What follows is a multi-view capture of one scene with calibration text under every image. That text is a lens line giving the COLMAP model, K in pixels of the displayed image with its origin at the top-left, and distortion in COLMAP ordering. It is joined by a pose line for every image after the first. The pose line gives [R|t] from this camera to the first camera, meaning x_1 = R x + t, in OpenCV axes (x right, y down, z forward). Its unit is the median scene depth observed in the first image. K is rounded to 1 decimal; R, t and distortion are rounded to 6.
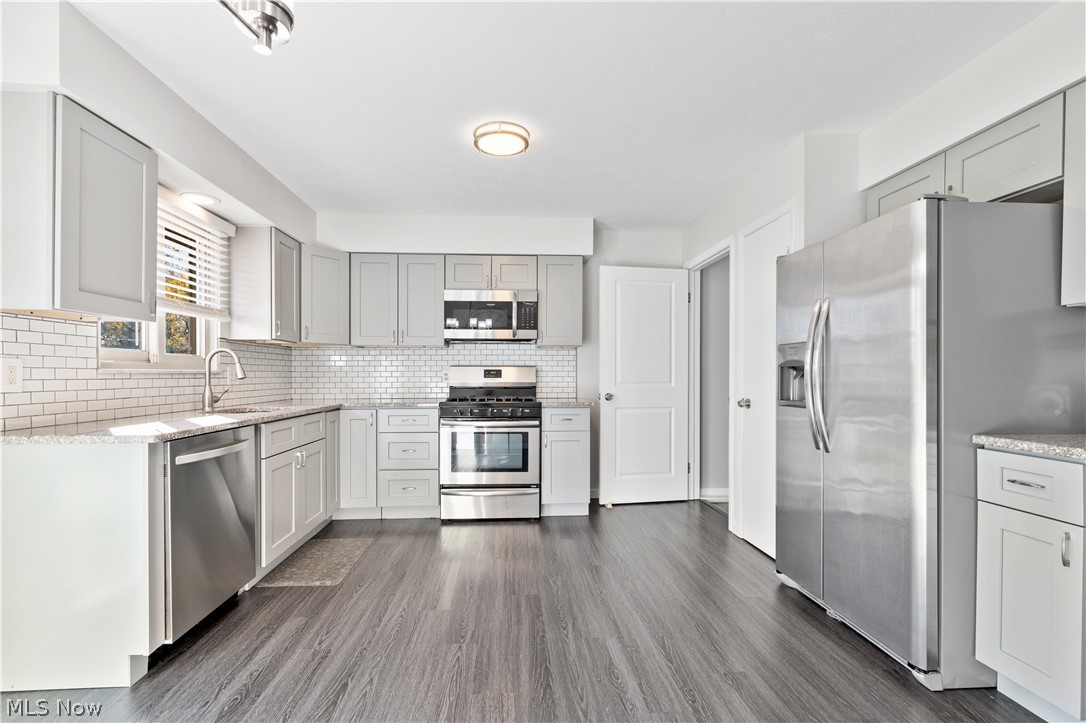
lens RADIAL K [[473.7, 0, 527.2], [0, 473.7, 376.9], [0, 0, 1]] dist [0.000404, 0.000168]
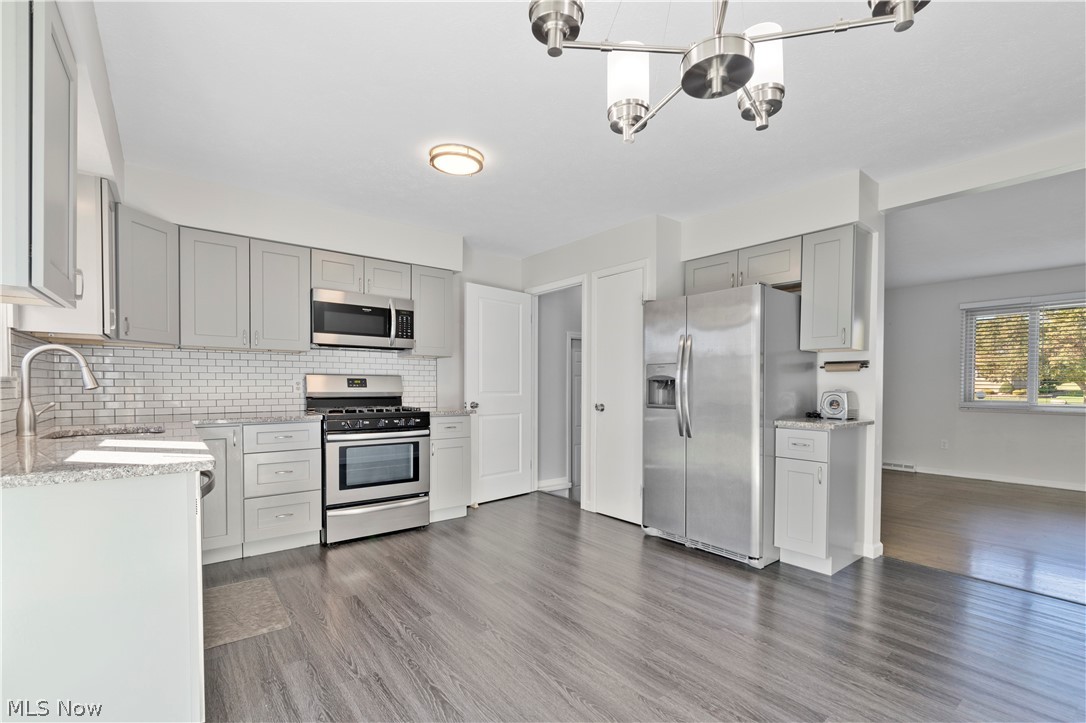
lens RADIAL K [[485.0, 0, 544.7], [0, 485.0, 392.3], [0, 0, 1]] dist [-0.001219, -0.000118]
pose [[0.816189, -0.004950, 0.577764, -0.390761], [-0.002756, 0.999919, 0.012460, -0.001799], [-0.577778, -0.011762, 0.816109, 0.006461]]
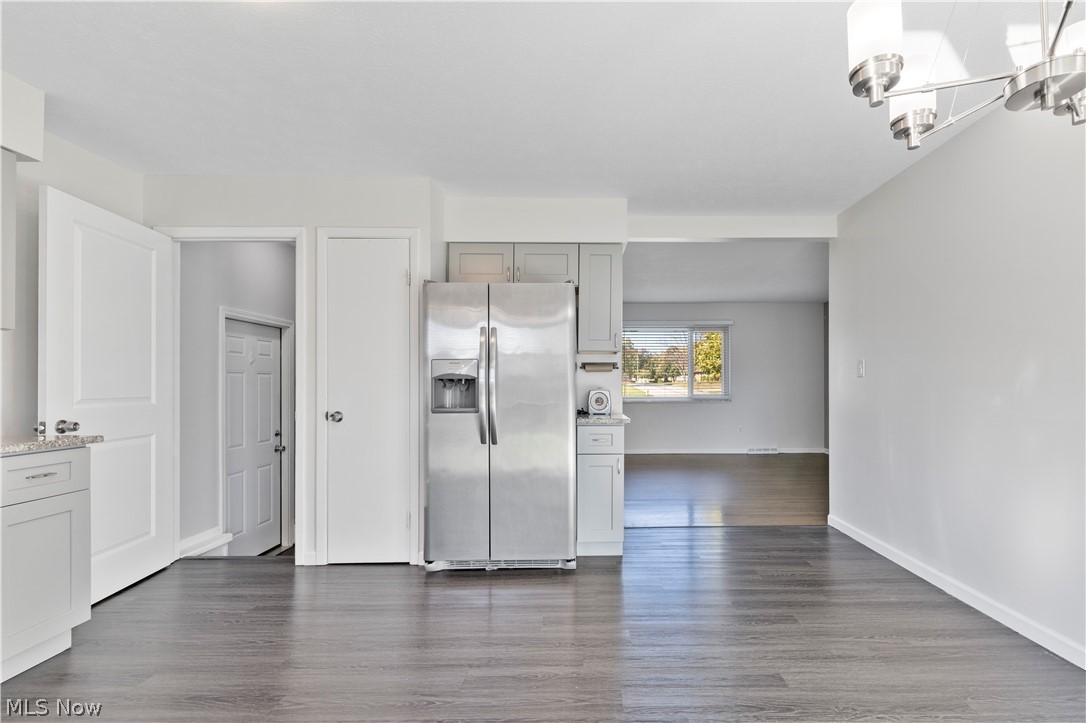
lens RADIAL K [[490.5, 0, 590.3], [0, 490.5, 382.4], [0, 0, 1]] dist [0.000895, -0.000181]
pose [[0.031476, 0.004898, 0.999493, -0.449773], [0.005975, 0.999969, -0.005088, -0.003738], [-0.999487, 0.006132, 0.031445, 0.425925]]
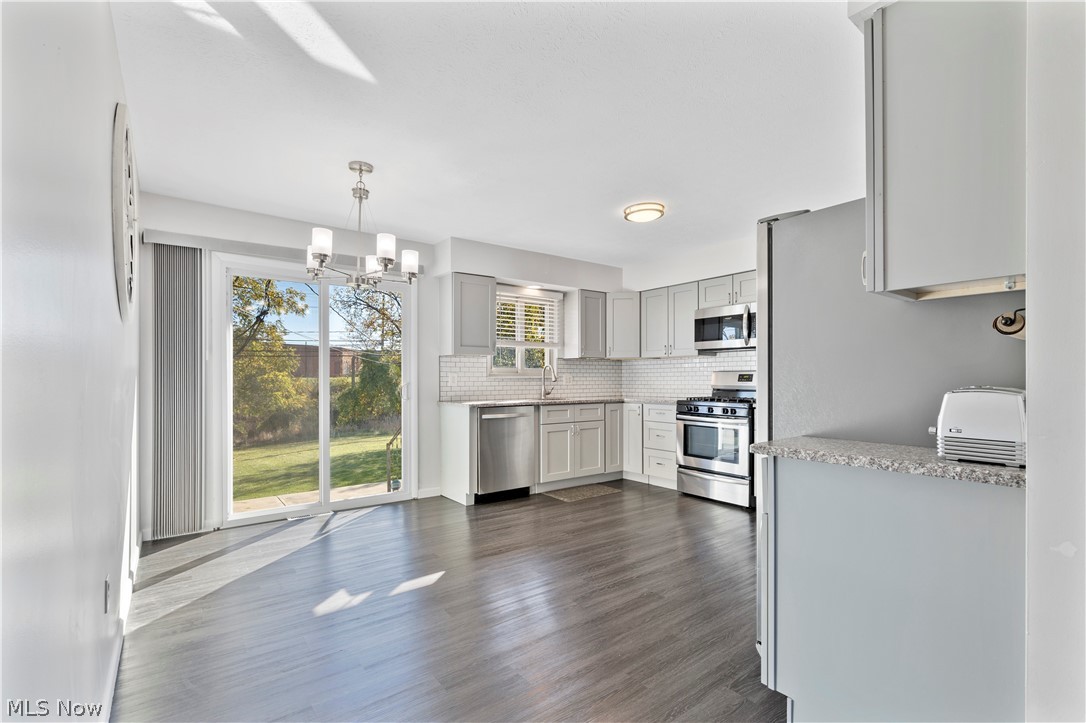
lens RADIAL K [[480.3, 0, 545.6], [0, 480.3, 378.1], [0, 0, 1]] dist [-0.000224, -0.000023]
pose [[0.560169, -0.003312, -0.828372, 0.727845], [-0.000803, 0.999989, -0.004541, -0.000628], [0.828378, 0.003209, 0.560160, -0.030982]]
